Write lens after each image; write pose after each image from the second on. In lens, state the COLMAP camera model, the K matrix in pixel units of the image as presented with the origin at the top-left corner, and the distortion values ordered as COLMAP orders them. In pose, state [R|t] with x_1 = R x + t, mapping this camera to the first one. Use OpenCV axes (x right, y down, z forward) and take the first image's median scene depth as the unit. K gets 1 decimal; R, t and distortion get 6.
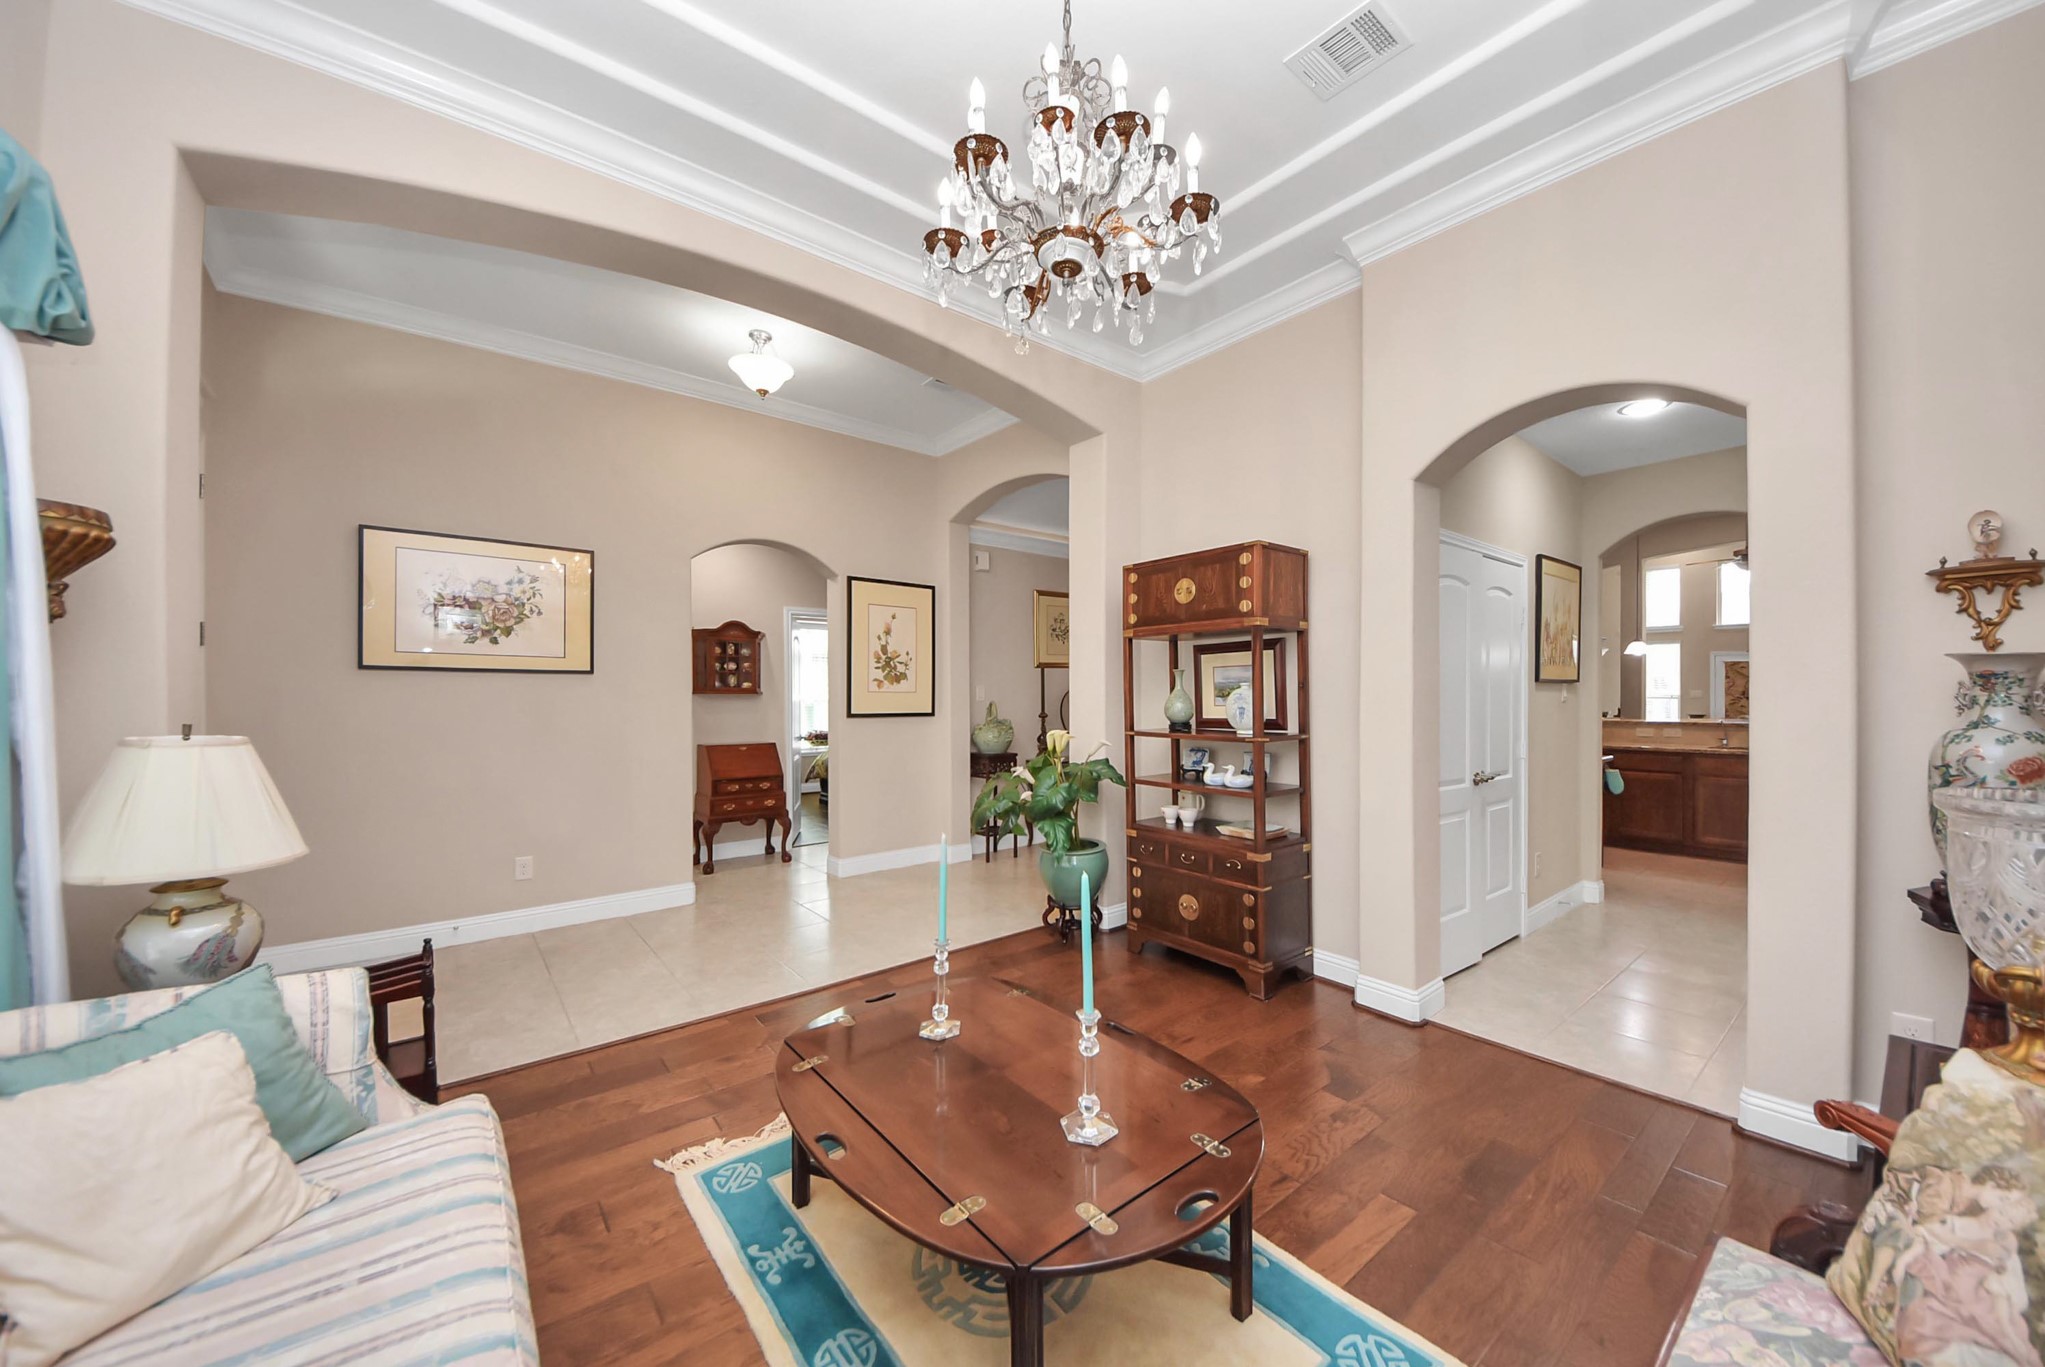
lens RADIAL K [[733.0, 0, 1036.8], [0, 733.0, 691.7], [0, 0, 1]] dist [0.015348, -0.000126]
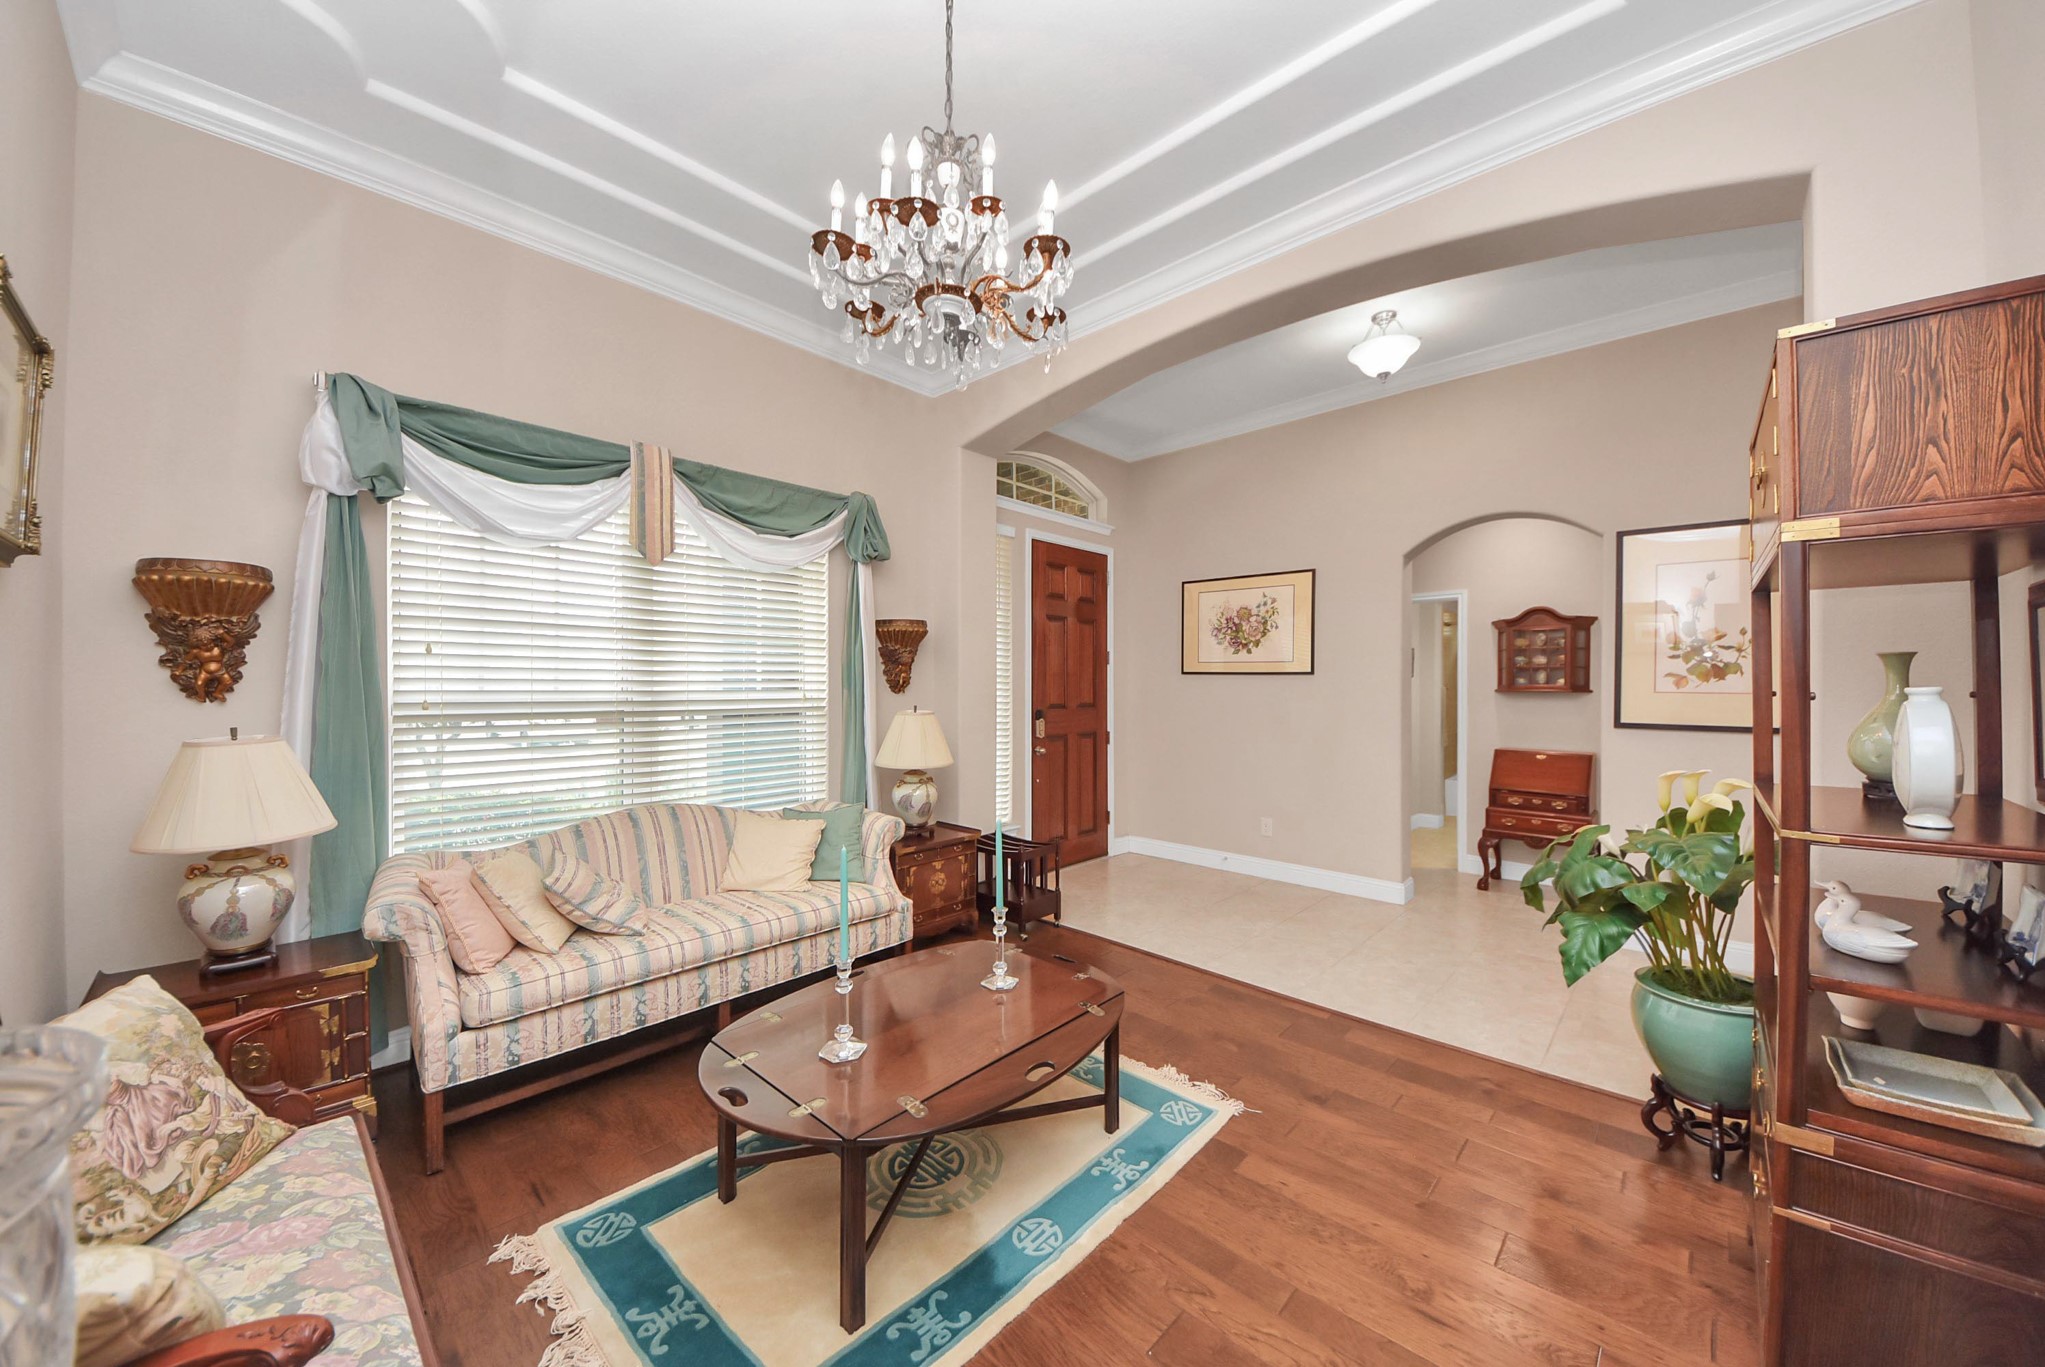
lens RADIAL K [[724.3, 0, 1024.1], [0, 724.3, 686.3], [0, 0, 1]] dist [-0.009026, -0.000050]
pose [[0.129540, 0.005623, -0.991558, 0.484284], [0.000522, 0.999983, 0.005739, -0.013243], [0.991574, -0.001261, 0.129535, 0.413903]]
